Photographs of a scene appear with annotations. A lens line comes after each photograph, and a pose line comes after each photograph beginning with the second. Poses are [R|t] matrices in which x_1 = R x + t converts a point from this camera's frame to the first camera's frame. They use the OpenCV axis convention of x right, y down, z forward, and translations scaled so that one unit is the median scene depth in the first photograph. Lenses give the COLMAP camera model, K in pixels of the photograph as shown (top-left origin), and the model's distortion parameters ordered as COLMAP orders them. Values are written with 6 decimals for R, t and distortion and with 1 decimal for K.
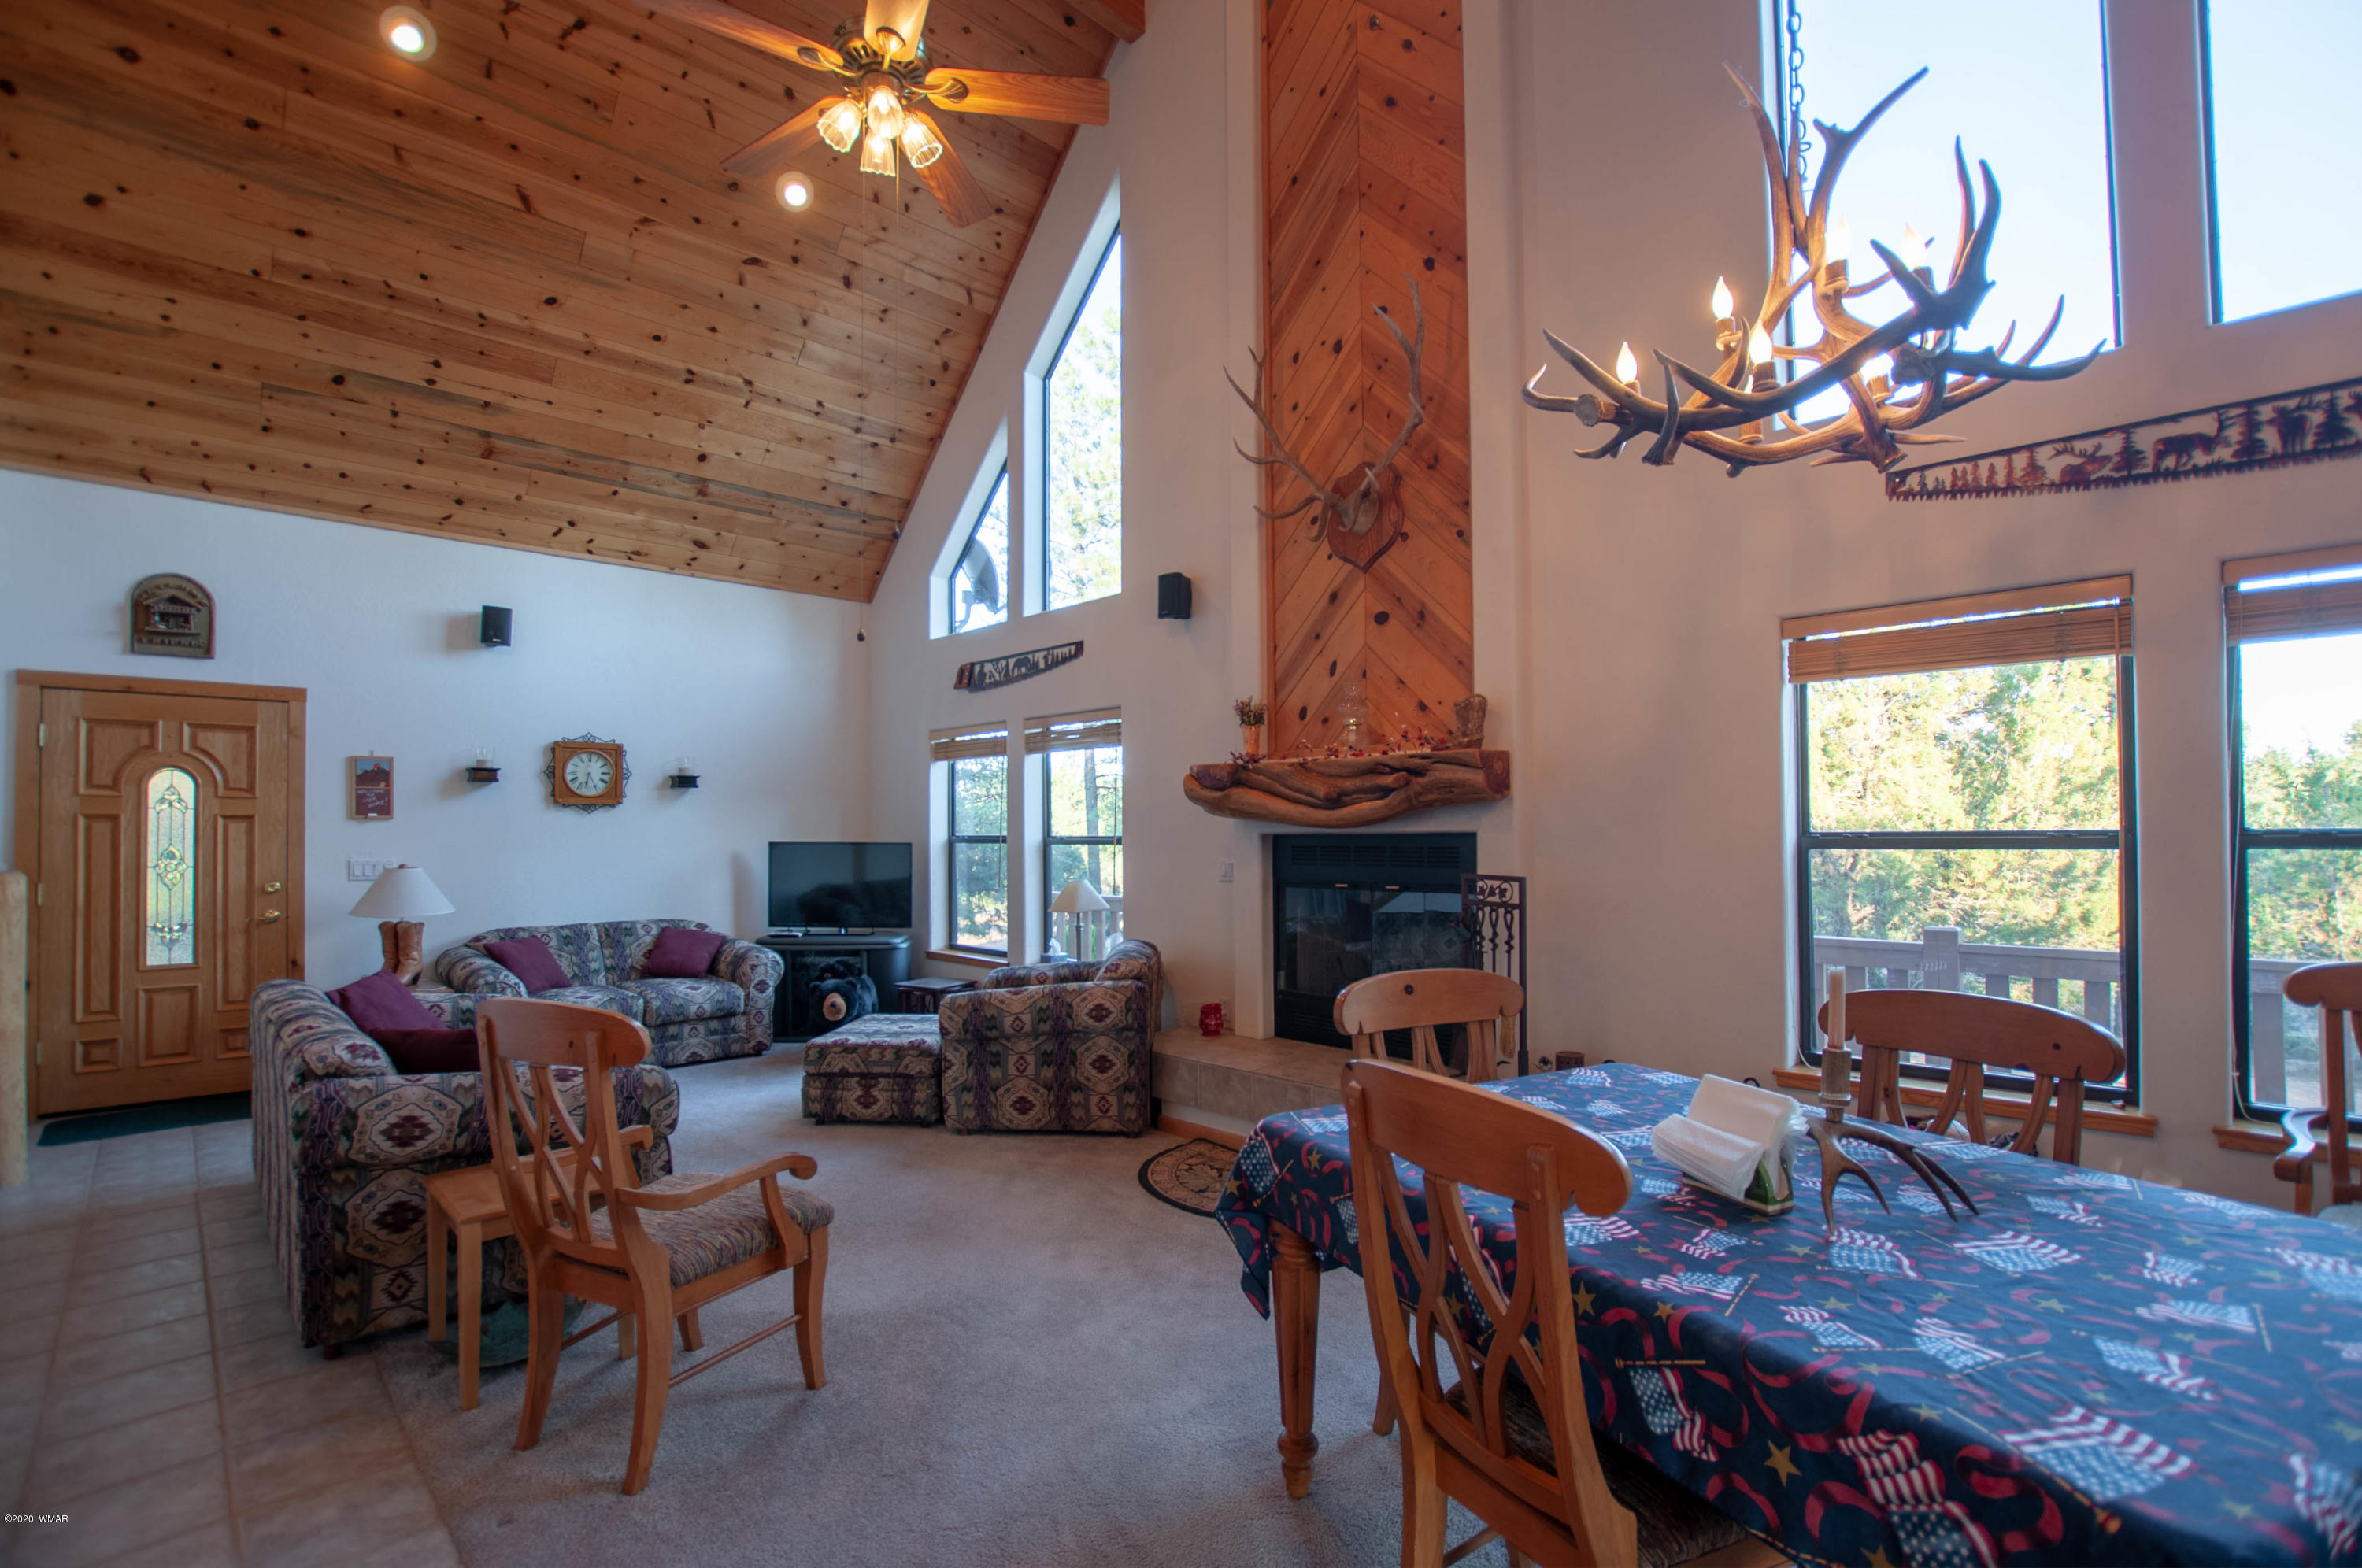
lens RADIAL K [[1075.1, 0, 1181.0], [0, 1075.1, 784.0], [0, 0, 1]] dist [-0.023914, 0.000176]
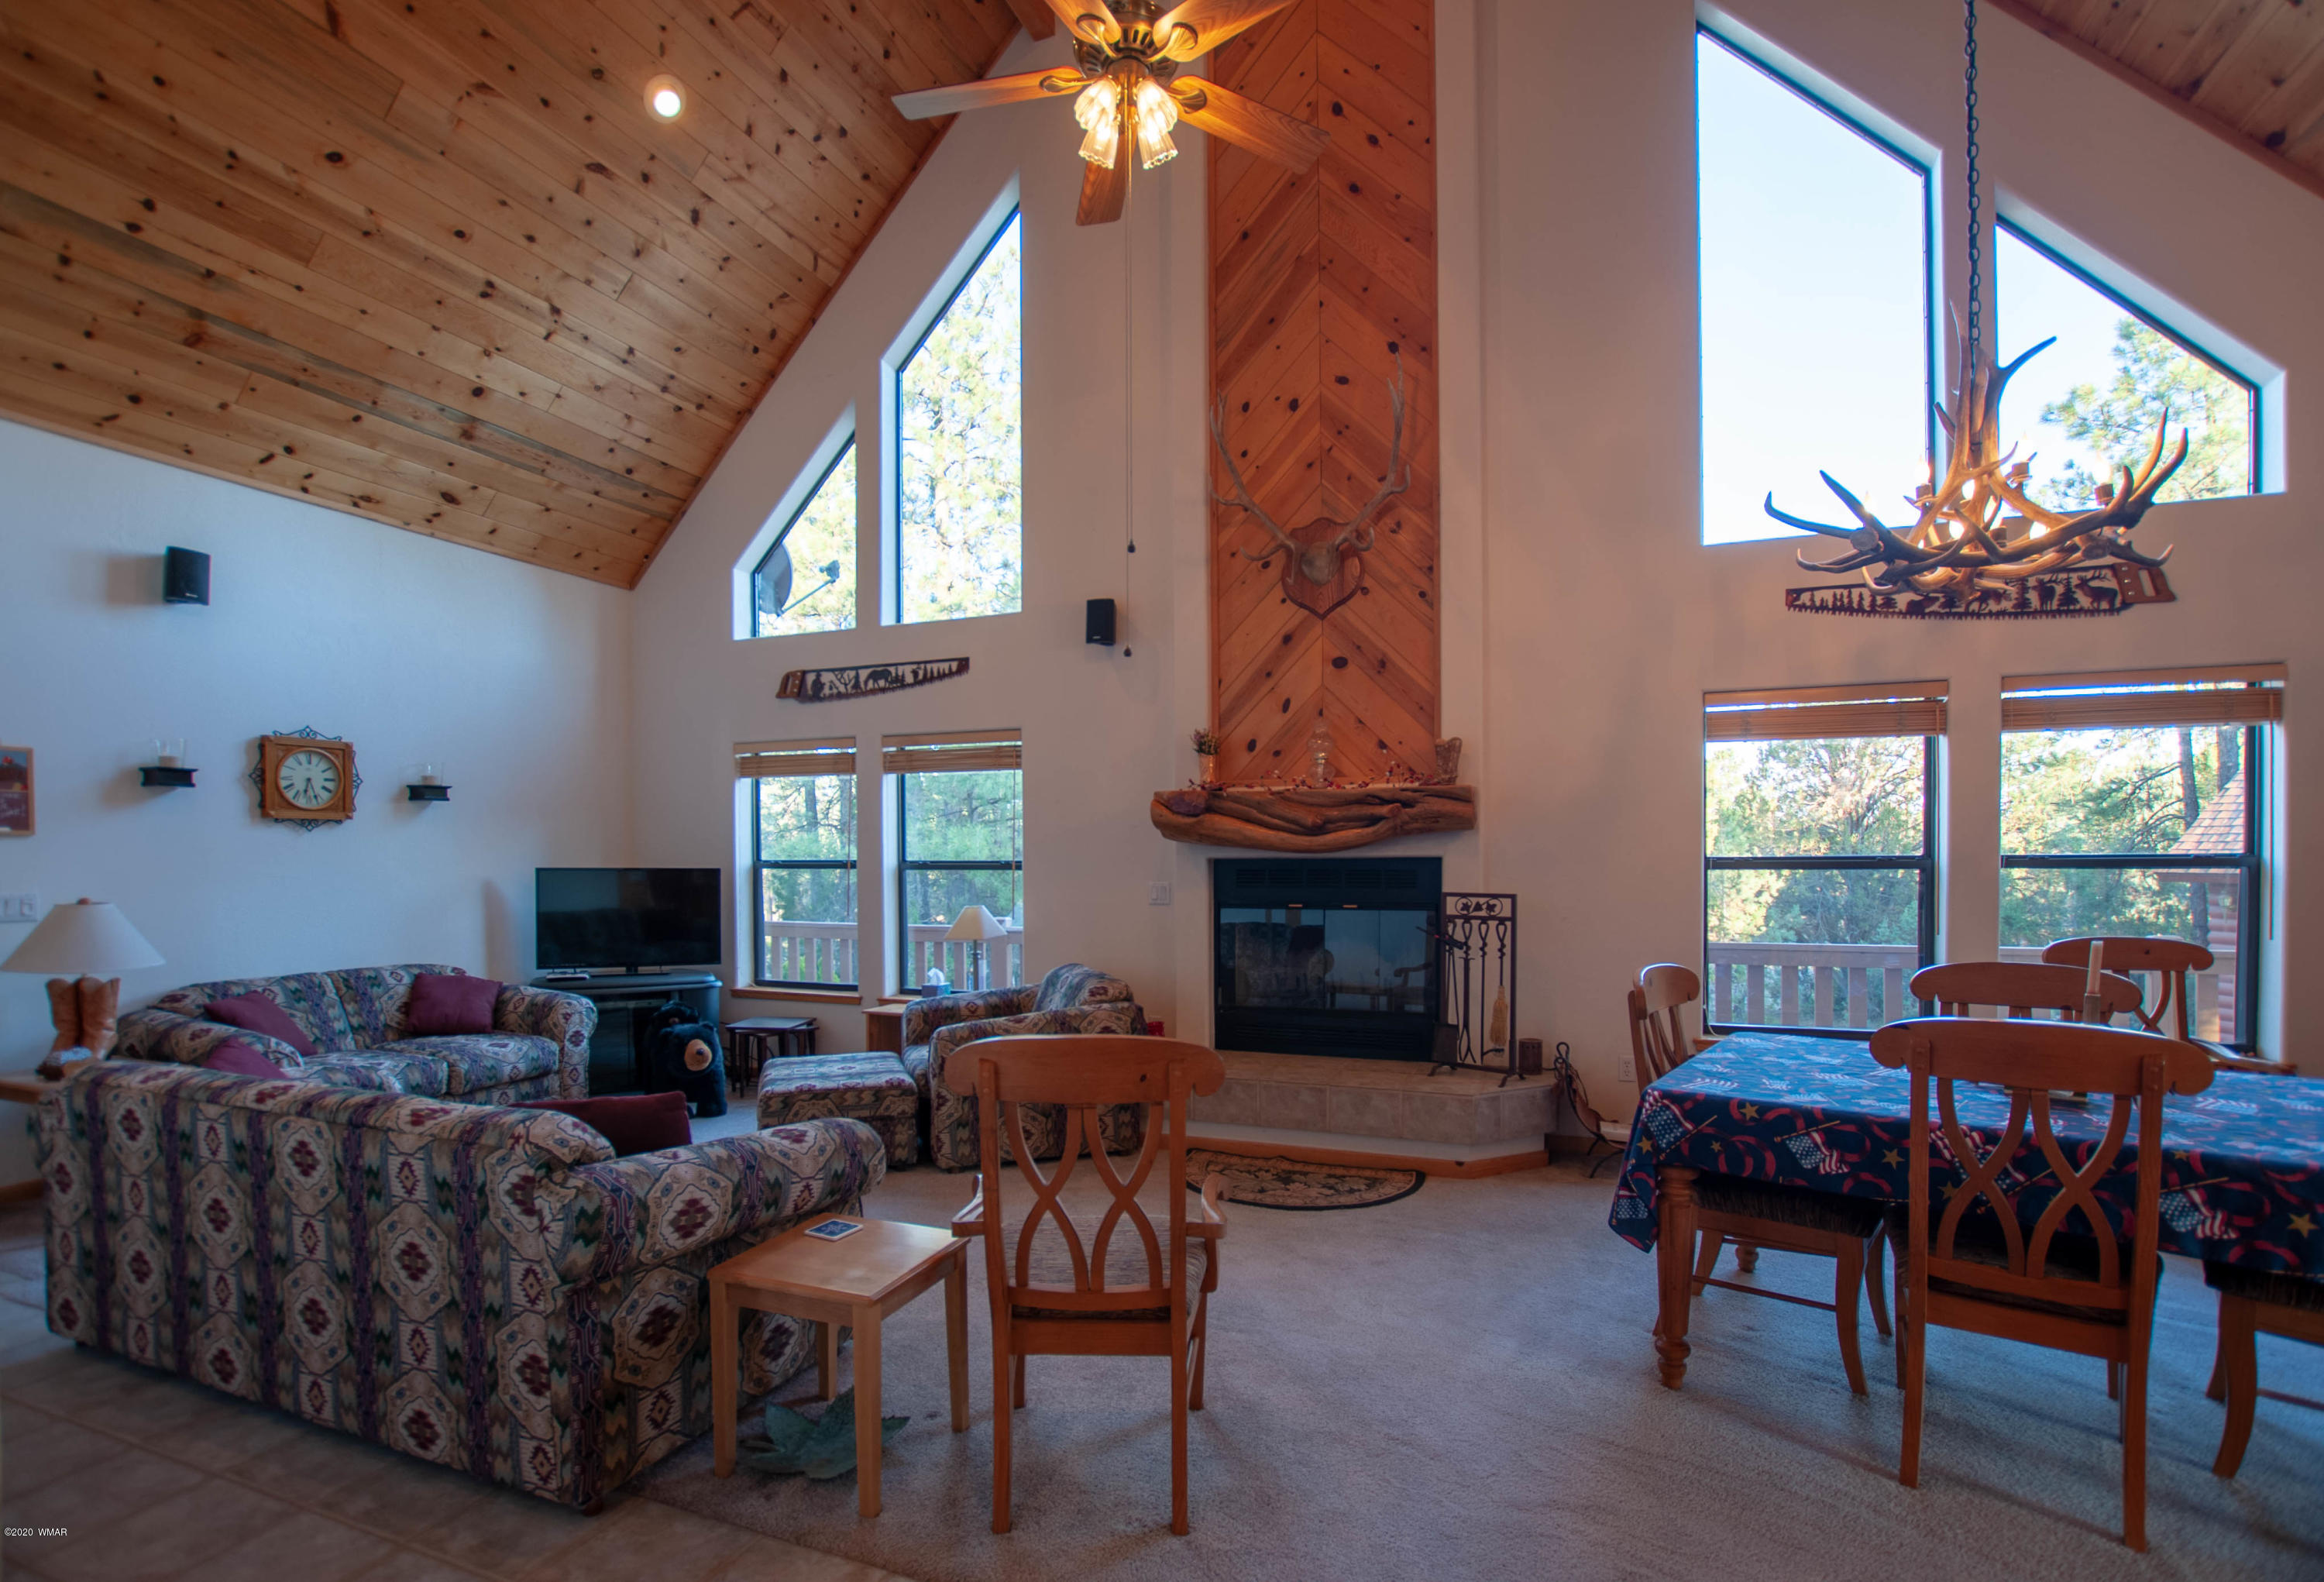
lens RADIAL K [[1075.6, 0, 1168.1], [0, 1075.6, 844.8], [0, 0, 1]] dist [-0.023044, 0.000255]
pose [[0.910624, 0.007266, 0.413171, -0.343468], [-0.020072, 0.999443, 0.026661, 0.005116], [-0.412747, -0.032571, 0.910263, 0.050473]]
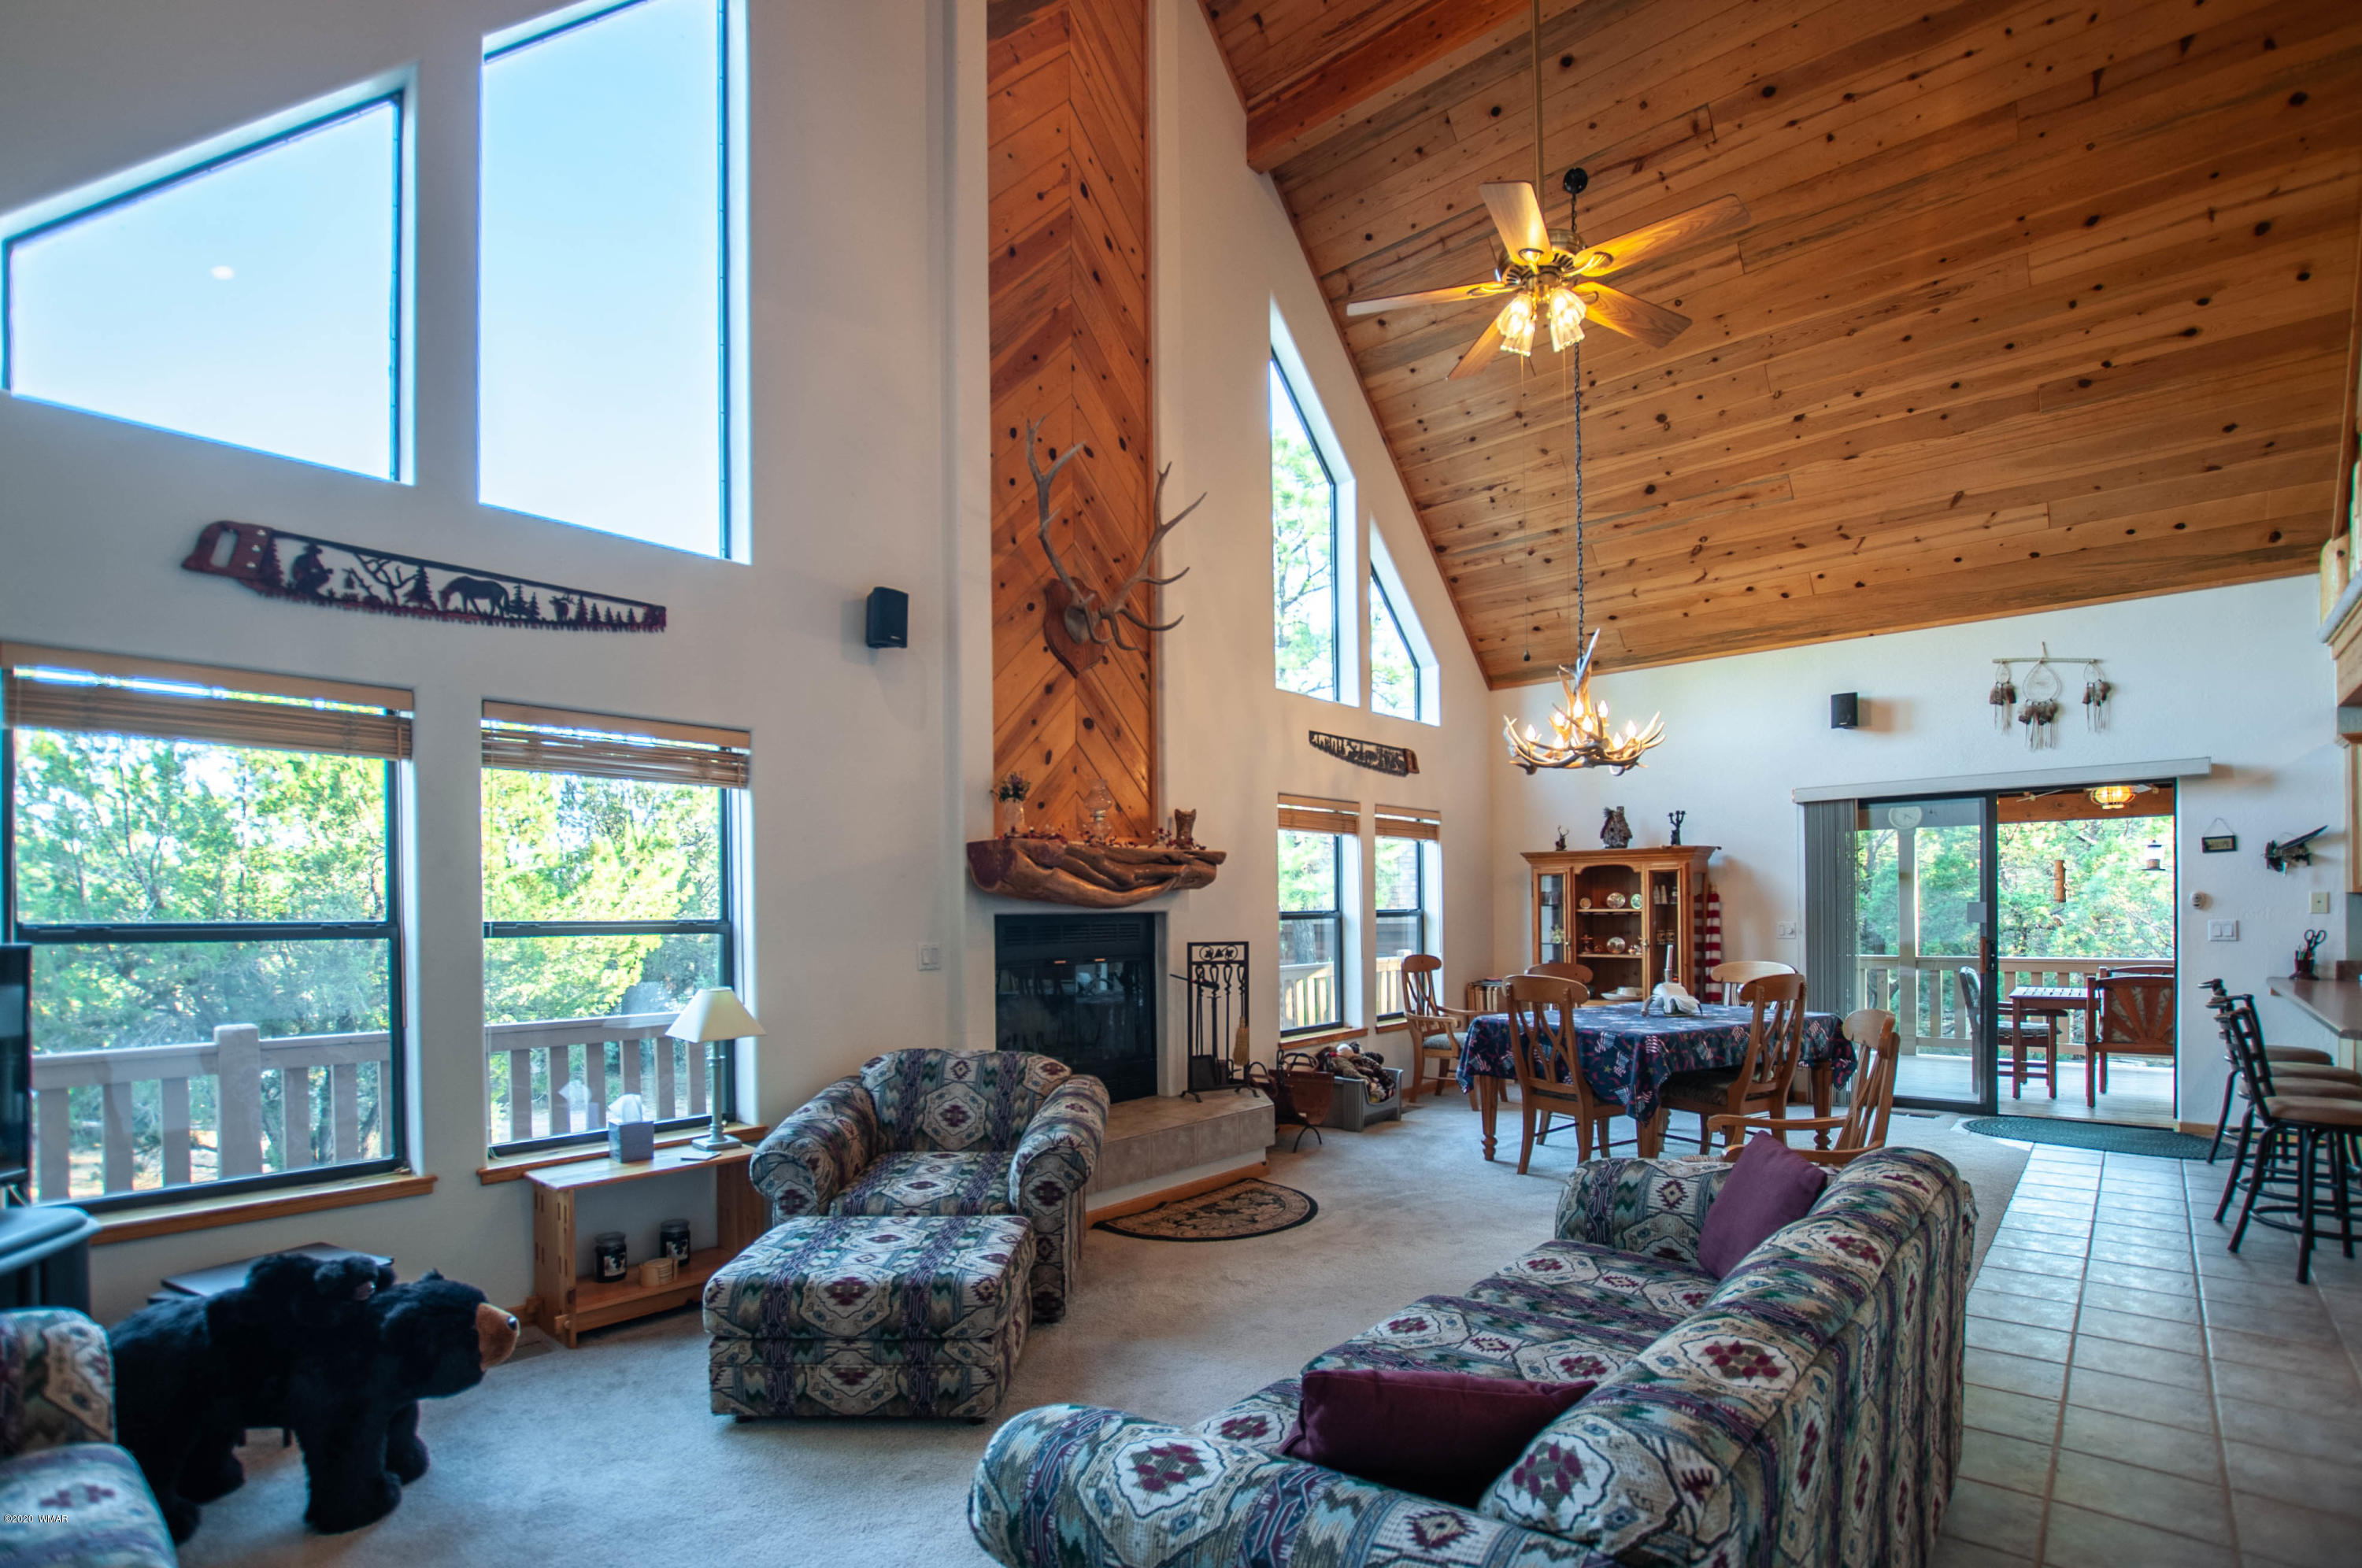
lens RADIAL K [[1118.7, 0, 1189.3], [0, 1118.7, 876.5], [0, 0, 1]] dist [-0.021493, 0.000257]
pose [[-0.074566, 0.039603, 0.996429, -0.793856], [-0.031416, 0.998622, -0.042041, 0.042445], [-0.996721, -0.034439, -0.073219, 0.782745]]
